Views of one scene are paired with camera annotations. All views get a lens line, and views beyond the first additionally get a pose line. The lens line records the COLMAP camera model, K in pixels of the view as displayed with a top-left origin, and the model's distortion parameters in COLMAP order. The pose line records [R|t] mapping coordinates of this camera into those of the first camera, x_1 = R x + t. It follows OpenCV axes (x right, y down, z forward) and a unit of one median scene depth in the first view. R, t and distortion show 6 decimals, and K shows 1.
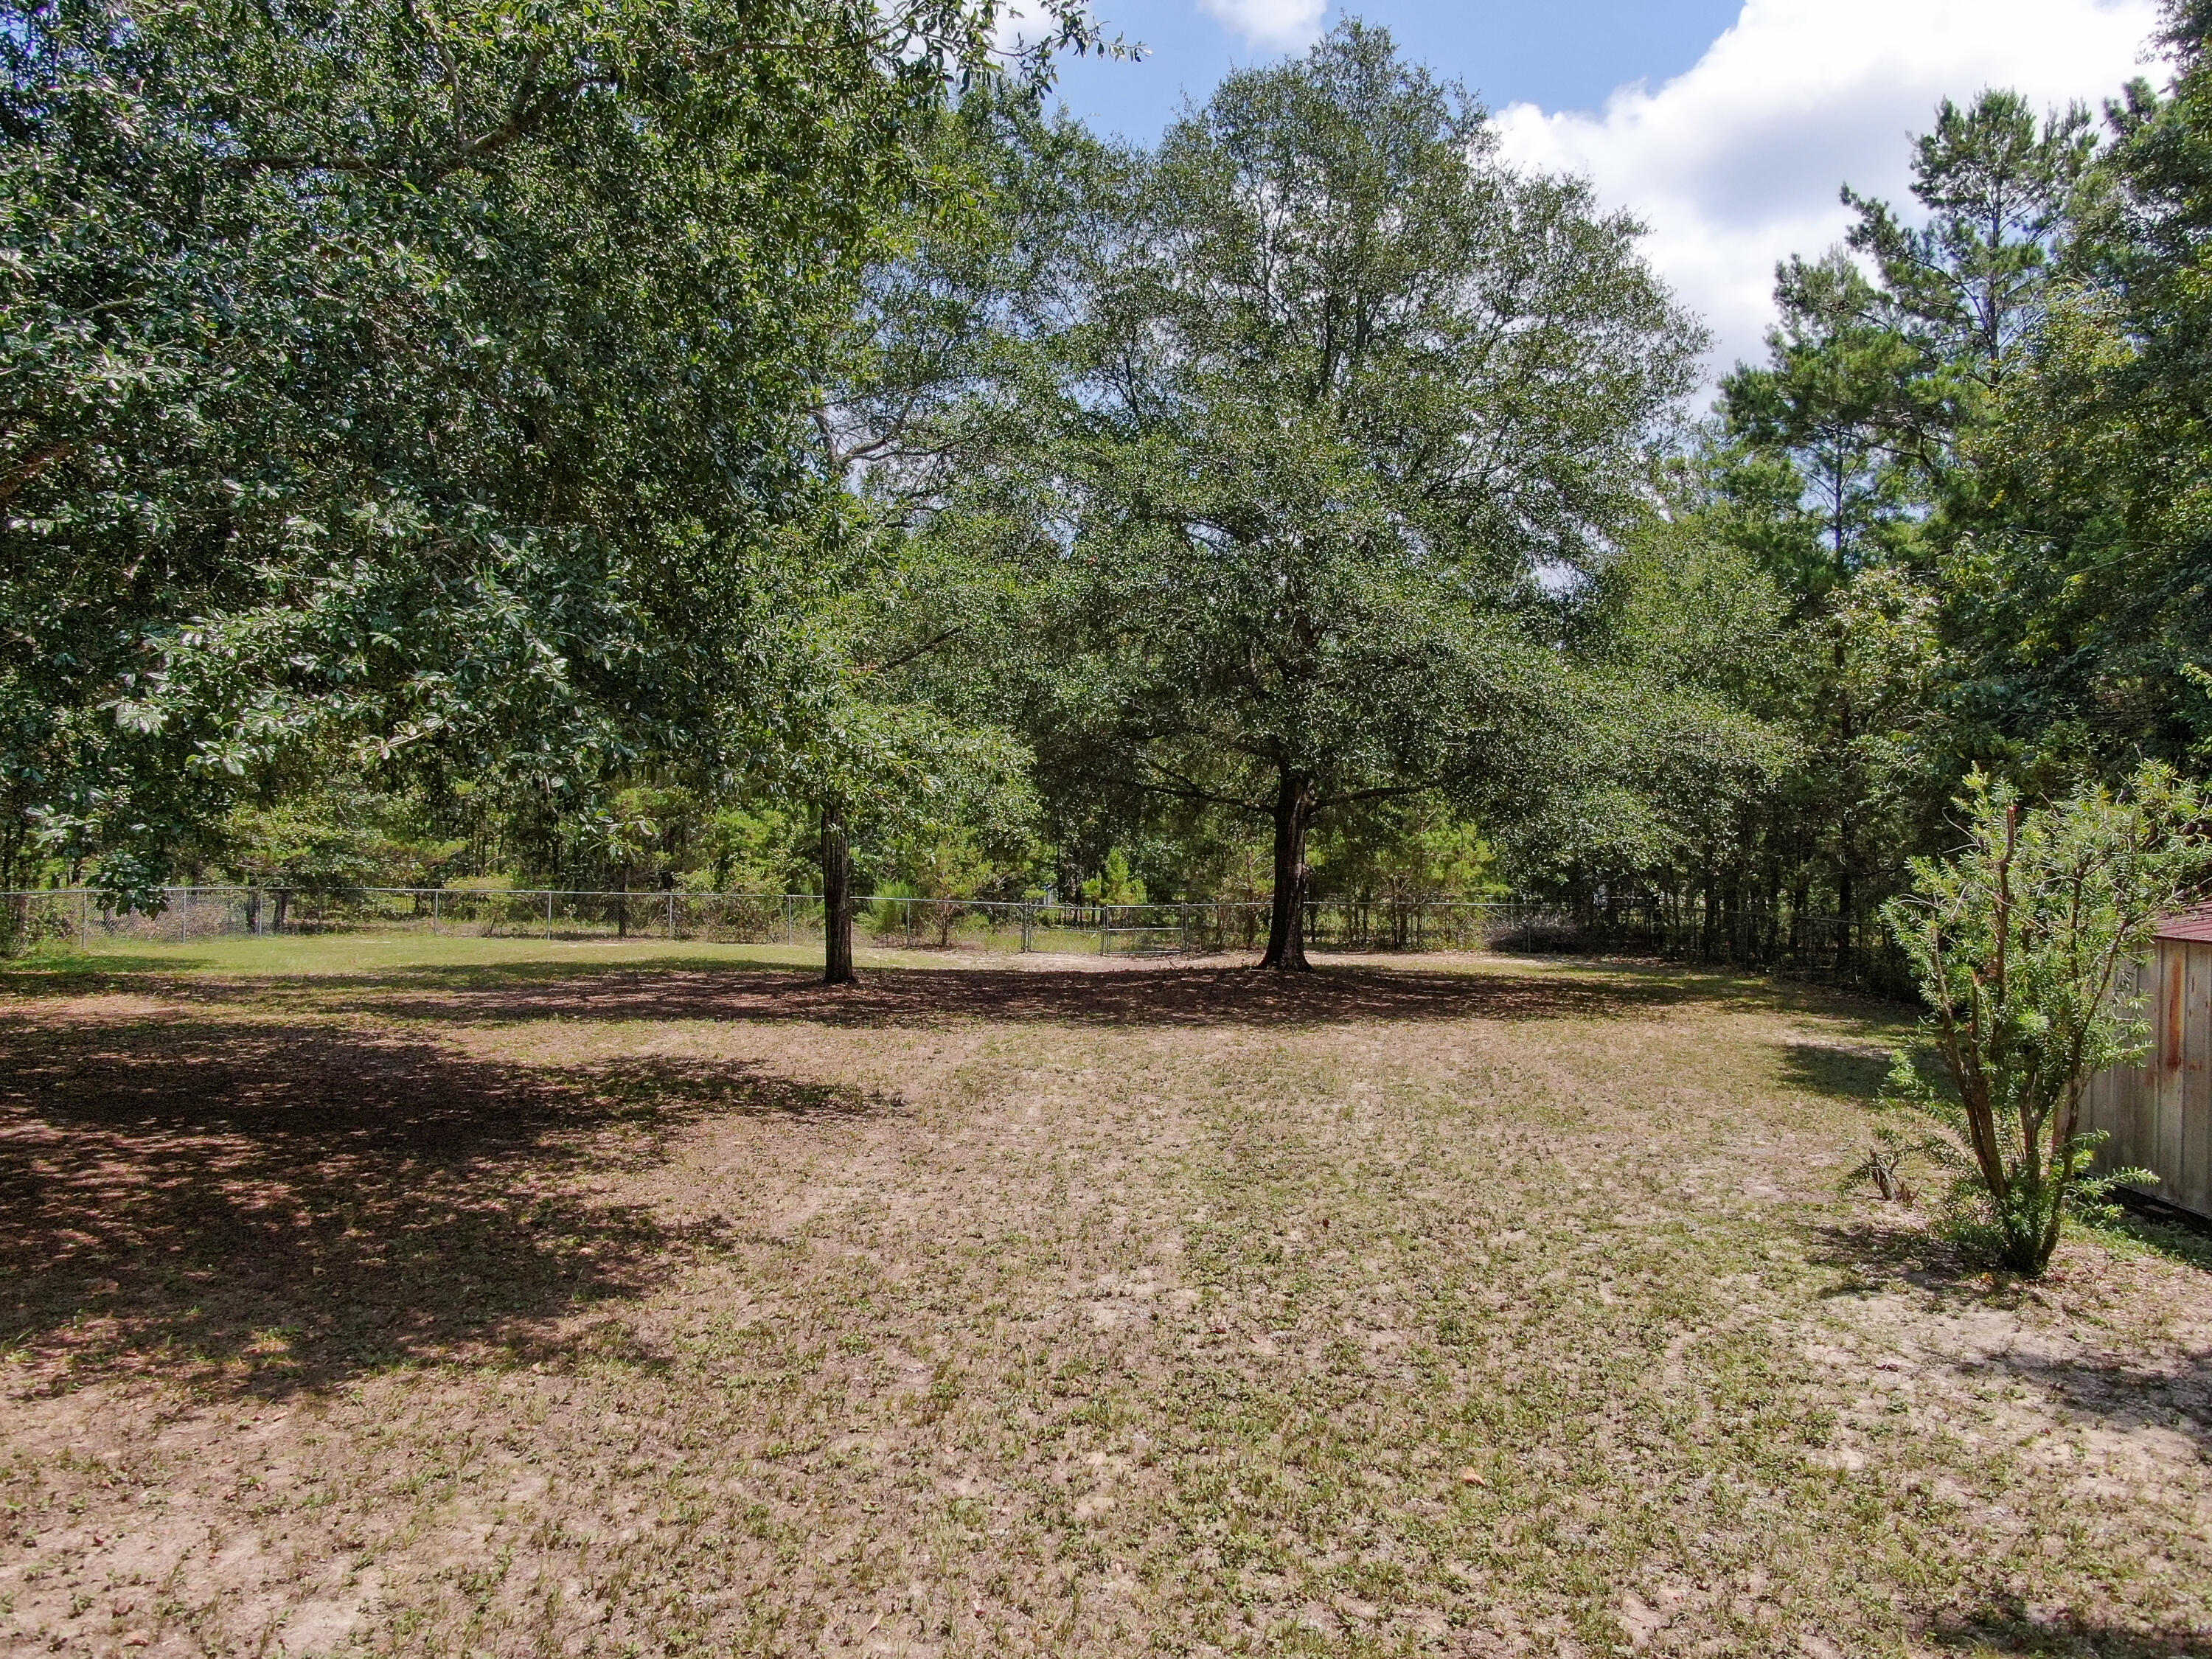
lens RADIAL K [[1549.9, 0, 1104.7], [0, 1549.9, 824.3], [0, 0, 1]] dist [-0.003406, -0.001448]
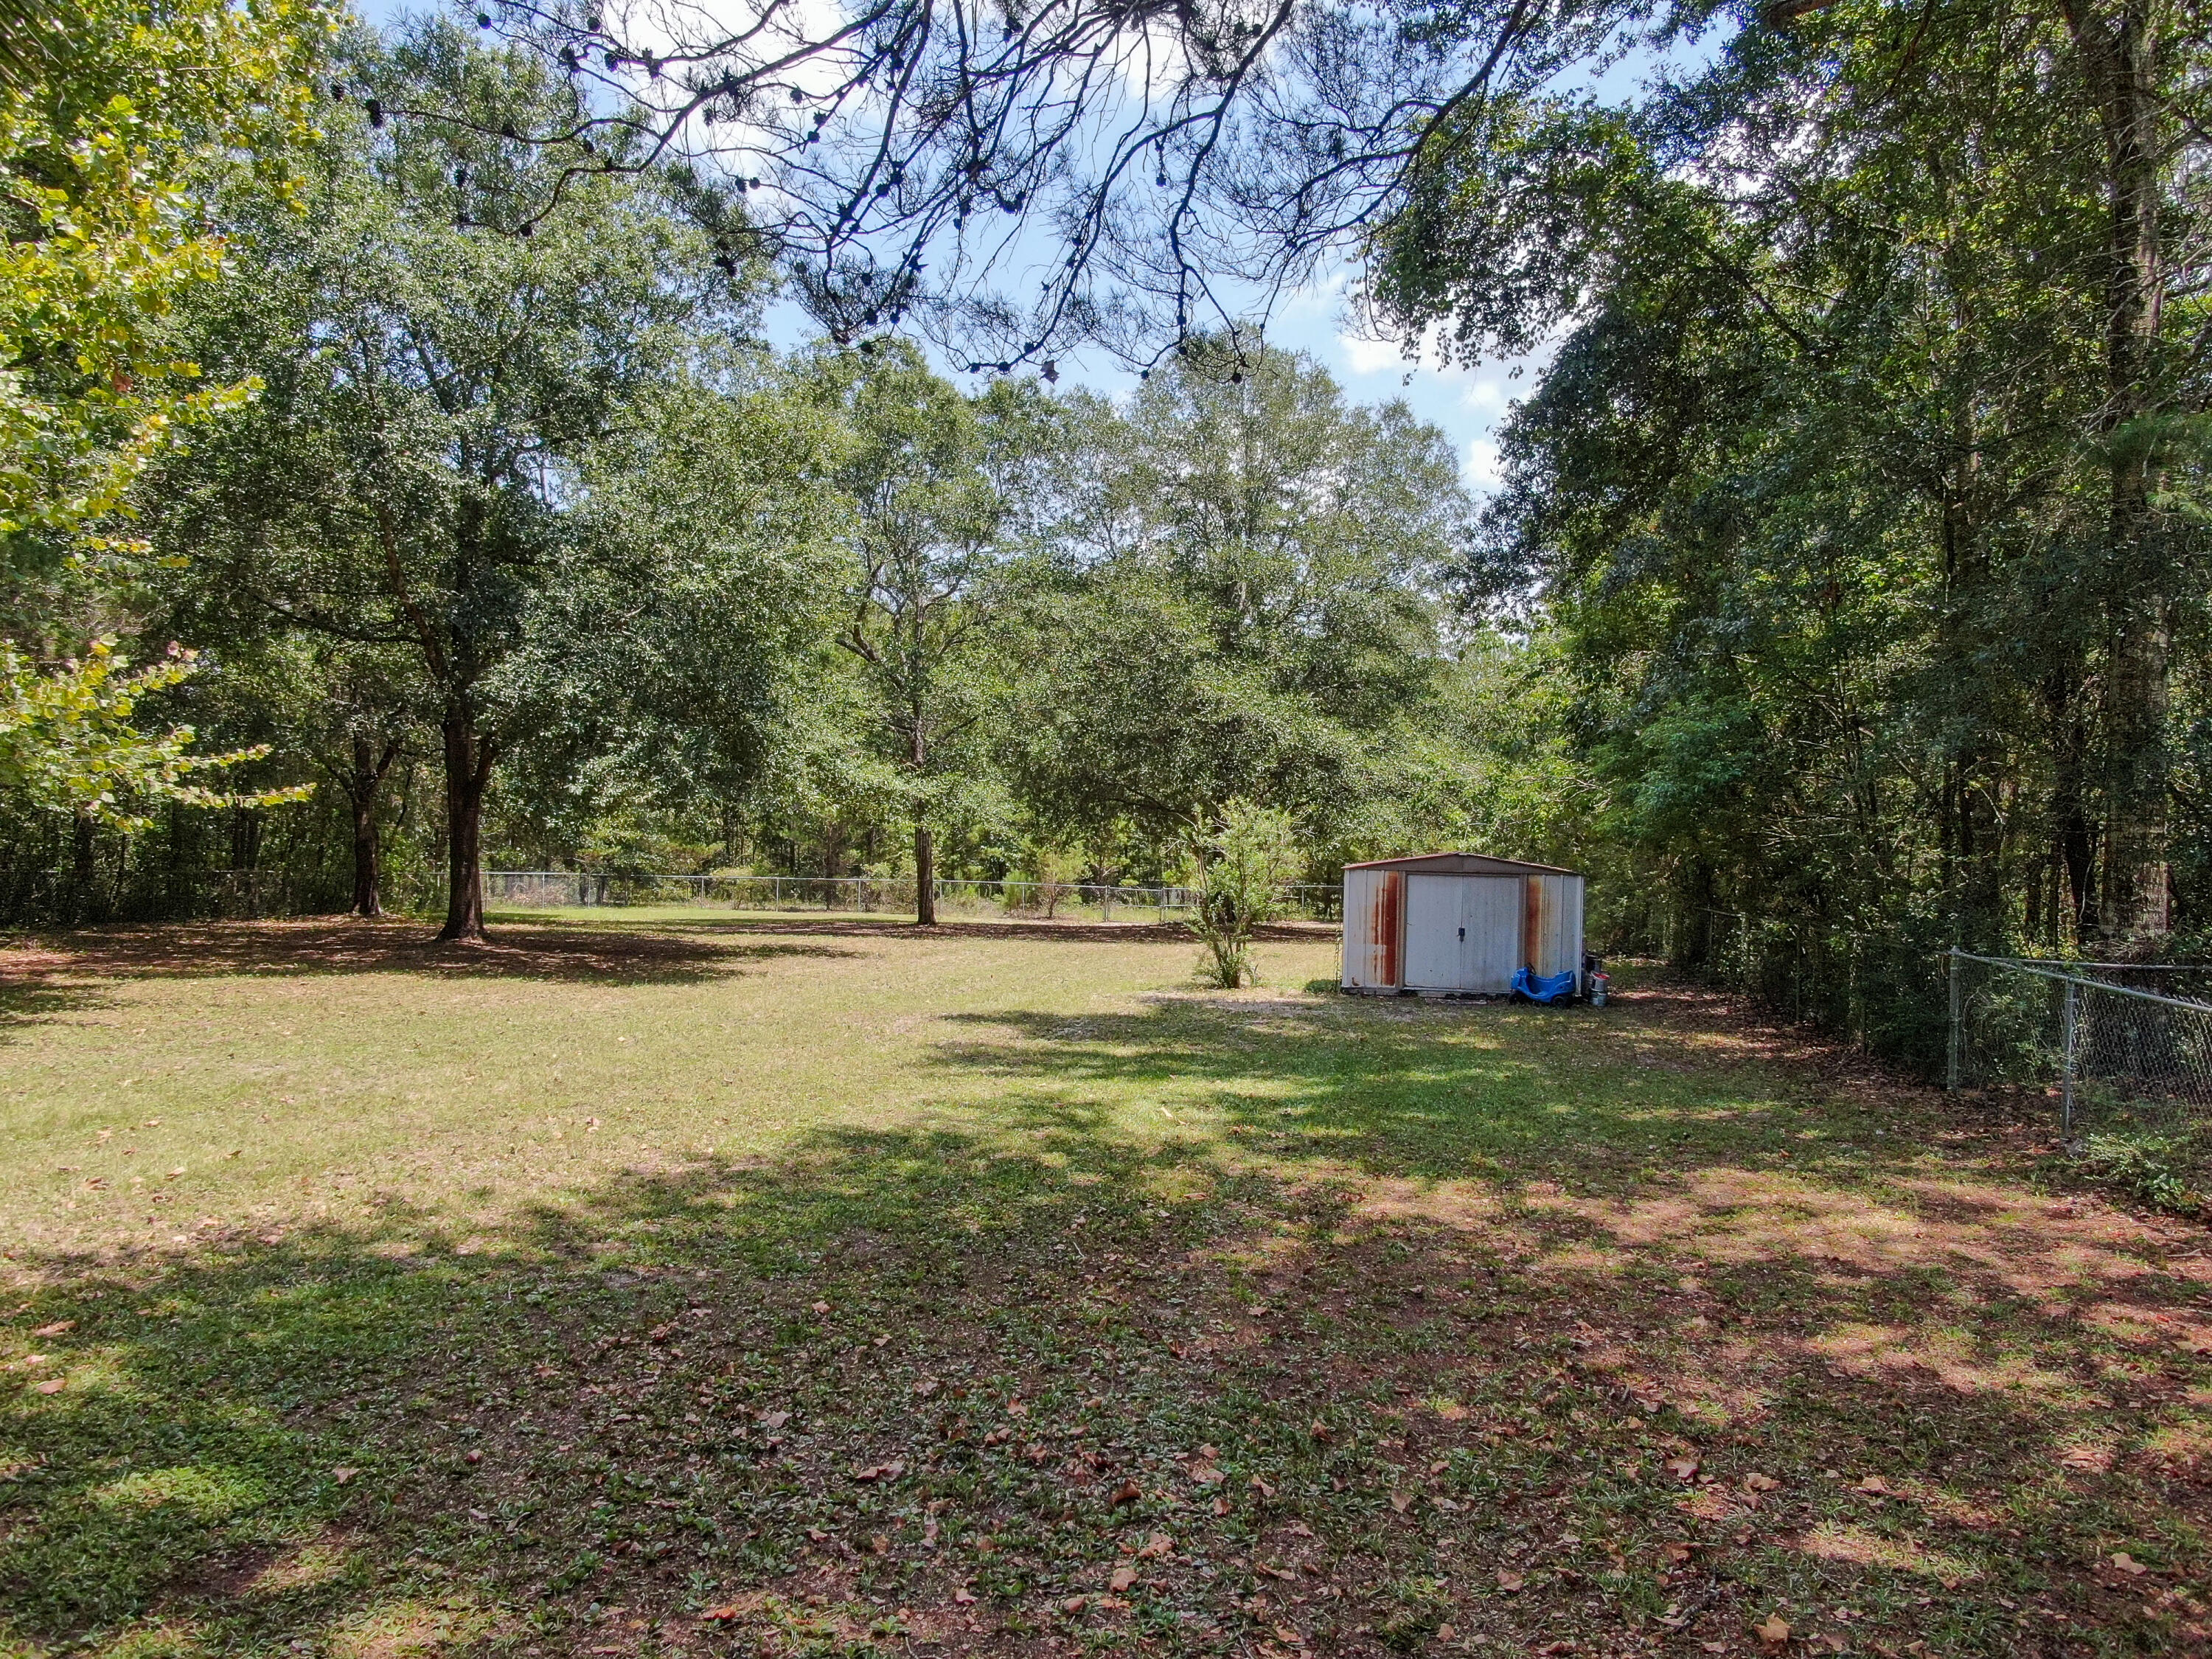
lens RADIAL K [[1549.9, 0, 1107.2], [0, 1549.9, 833.1], [0, 0, 1]] dist [-0.003406, -0.001448]
pose [[0.985793, -0.003913, -0.167921, 0.177805], [0.003661, 0.999992, -0.001810, 0.005909], [0.167926, 0.001169, 0.985799, -0.349198]]
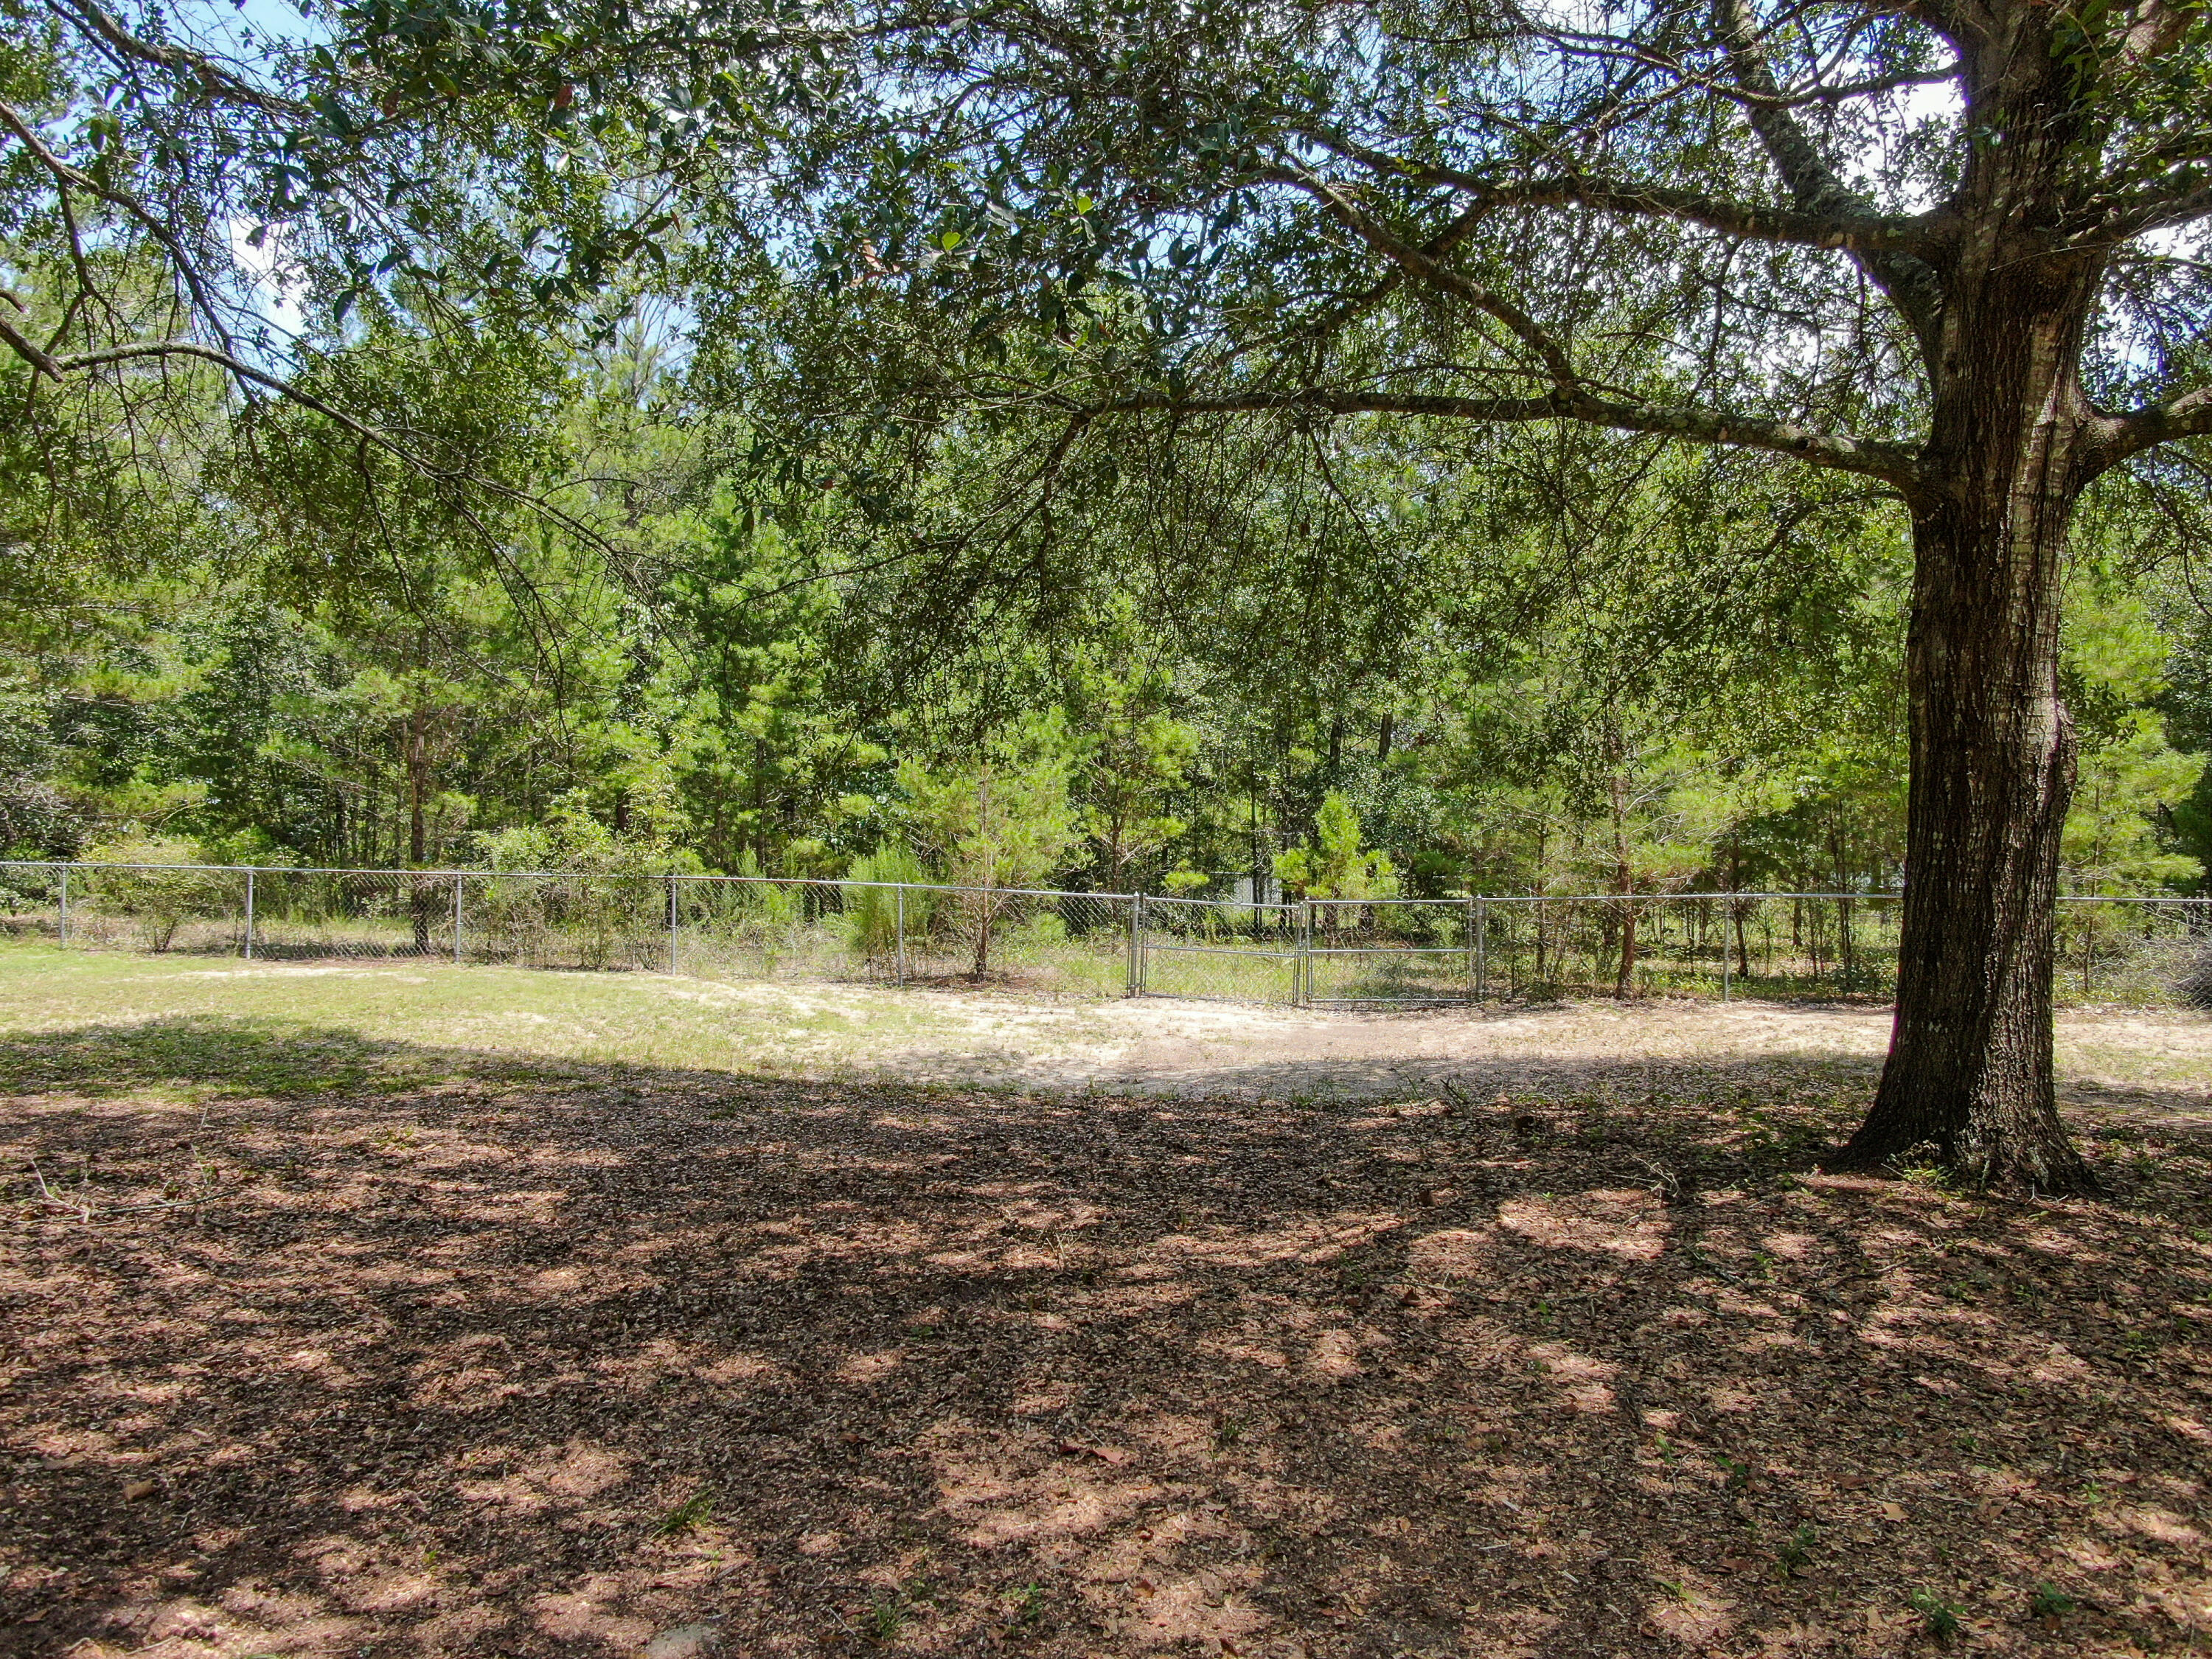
lens RADIAL K [[1549.9, 0, 1103.8], [0, 1549.9, 830.8], [0, 0, 1]] dist [-0.003406, -0.001448]
pose [[0.985464, -0.007027, -0.169738, 0.020043], [0.005832, 0.999955, -0.007533, 0.035501], [0.169783, 0.006434, 0.985460, 0.520243]]
